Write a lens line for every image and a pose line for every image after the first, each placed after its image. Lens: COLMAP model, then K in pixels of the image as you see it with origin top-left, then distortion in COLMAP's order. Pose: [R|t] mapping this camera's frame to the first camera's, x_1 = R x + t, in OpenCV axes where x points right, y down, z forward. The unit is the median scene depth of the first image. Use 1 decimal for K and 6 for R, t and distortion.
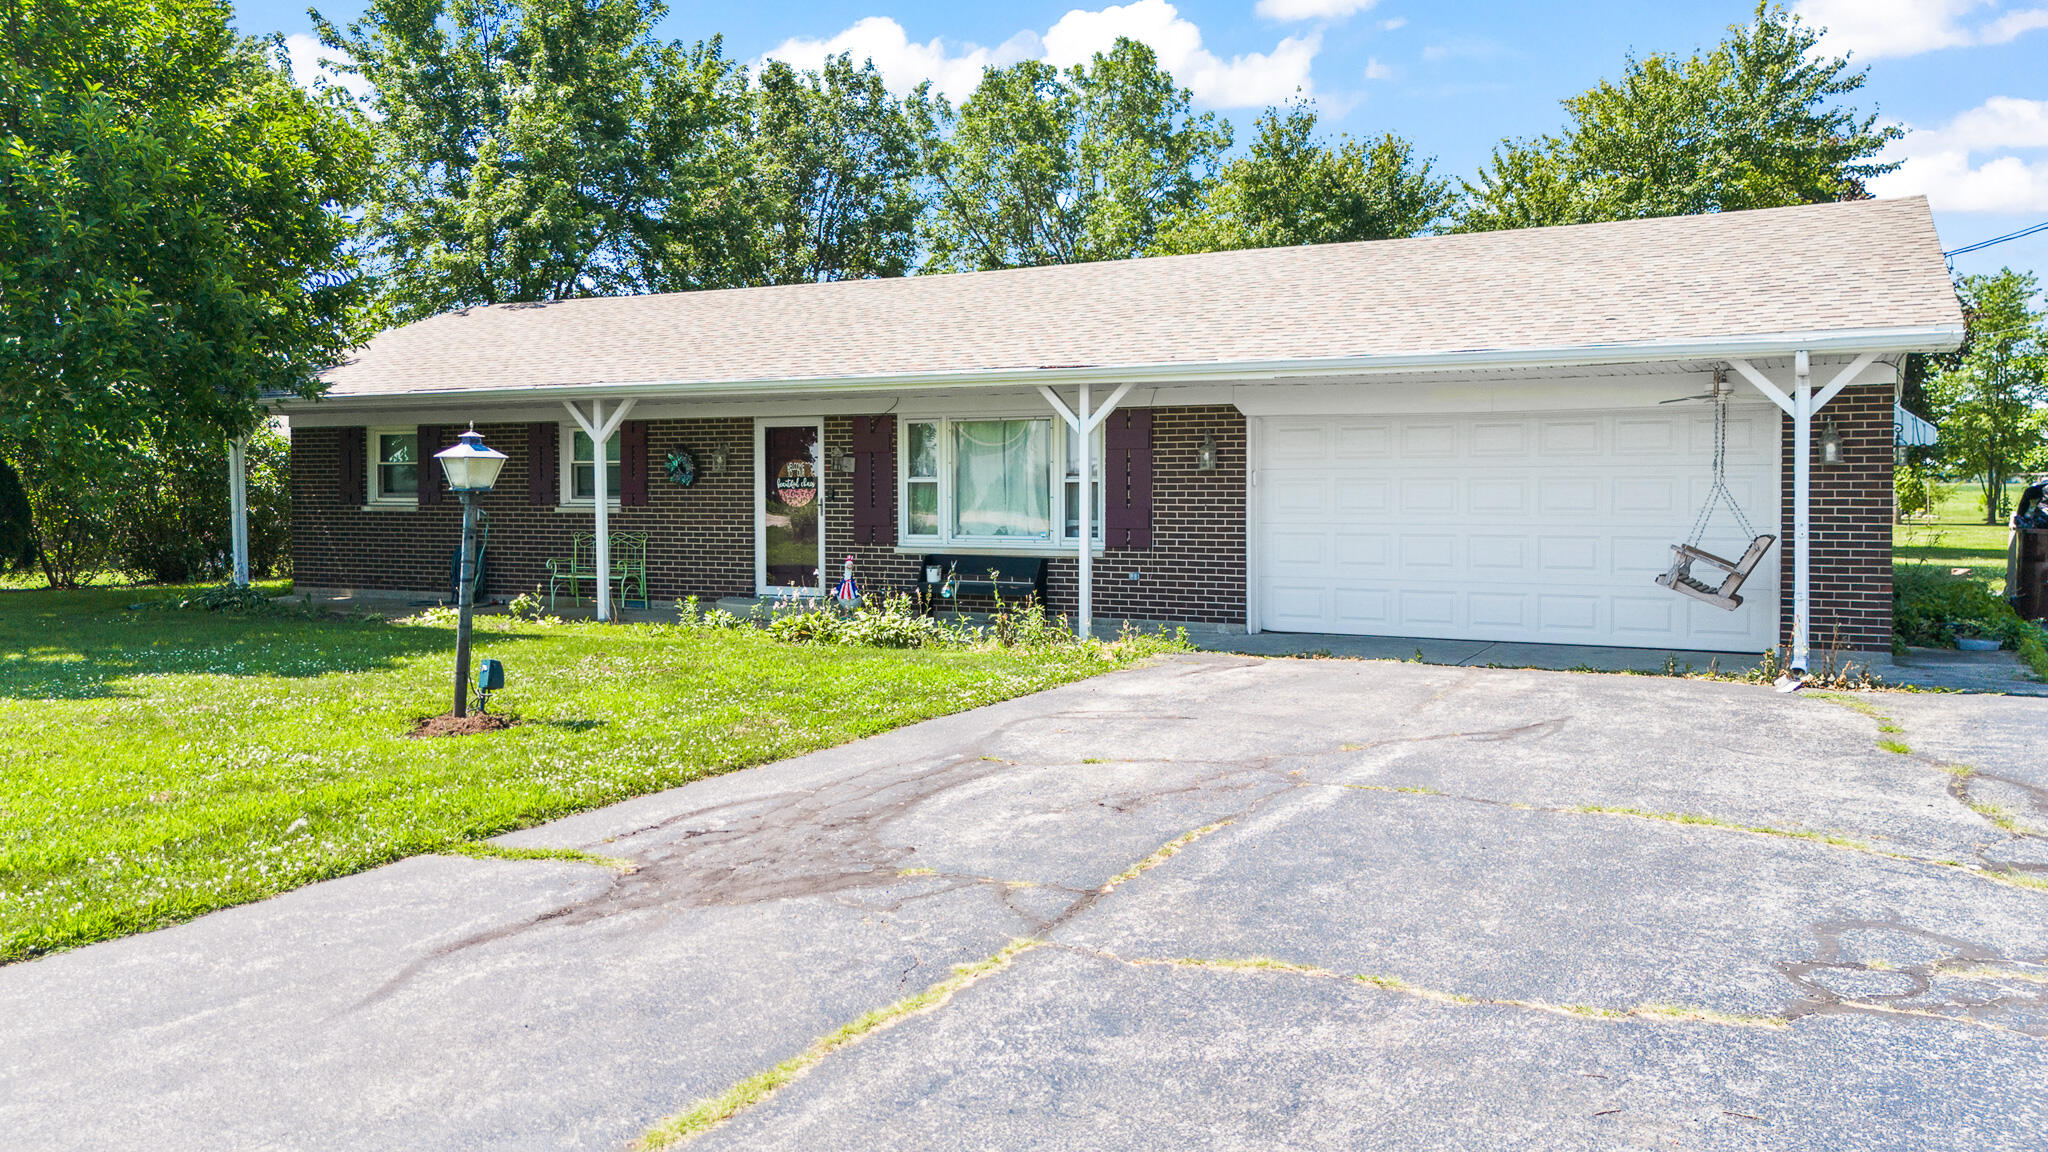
lens RADIAL K [[1768.5, 0, 1024.0], [0, 1768.5, 576.0], [0, 0, 1]] dist [0.011967, 0.004963]
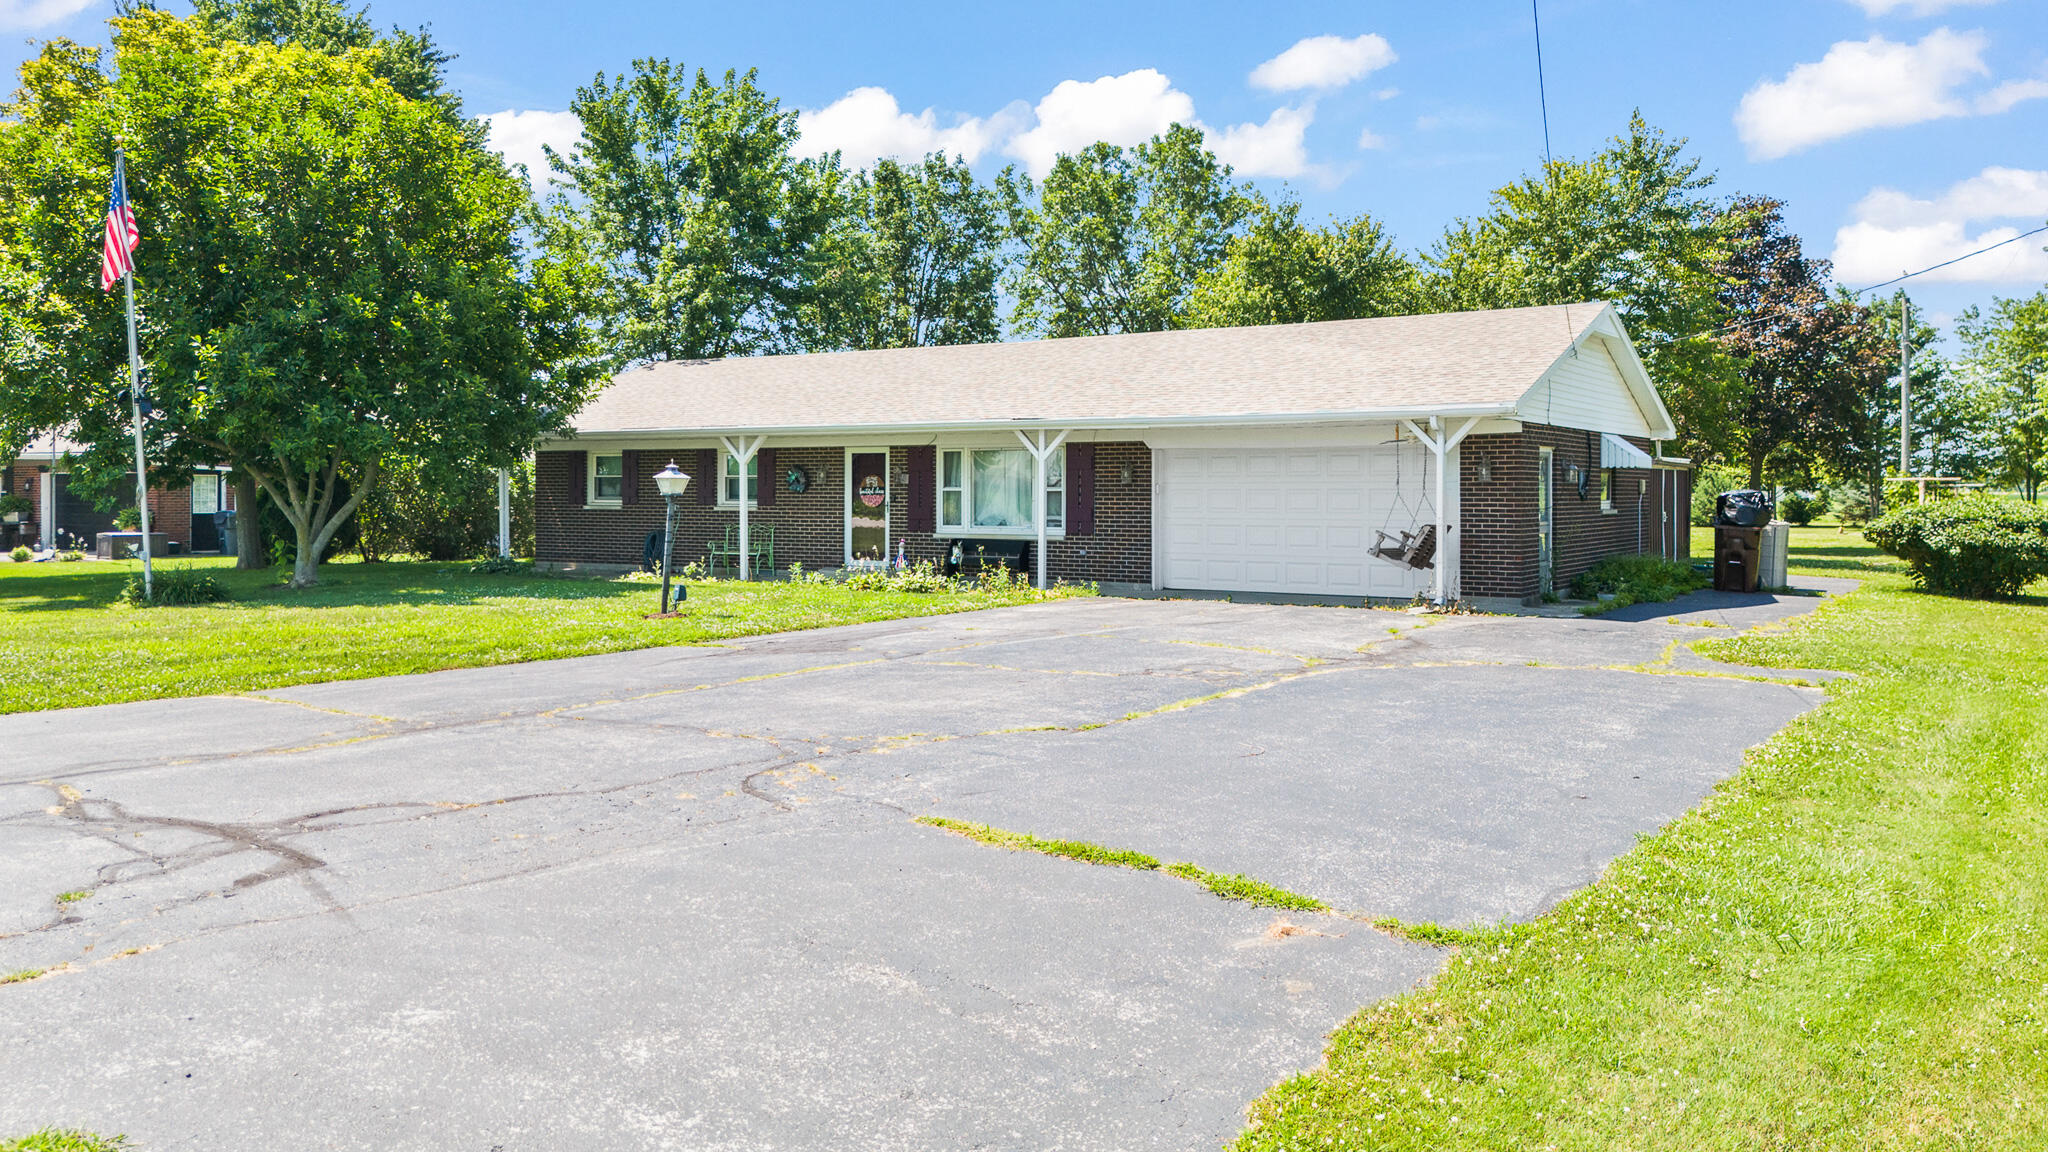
lens RADIAL K [[2179.6, 0, 1024.0], [0, 2179.6, 576.0], [0, 0, 1]] dist [0.004307, -0.004946]
pose [[0.993272, 0.008327, -0.115509, 0.170475], [-0.009760, 0.999882, -0.011843, 0.031951], [0.115397, 0.012891, 0.993236, -0.651722]]
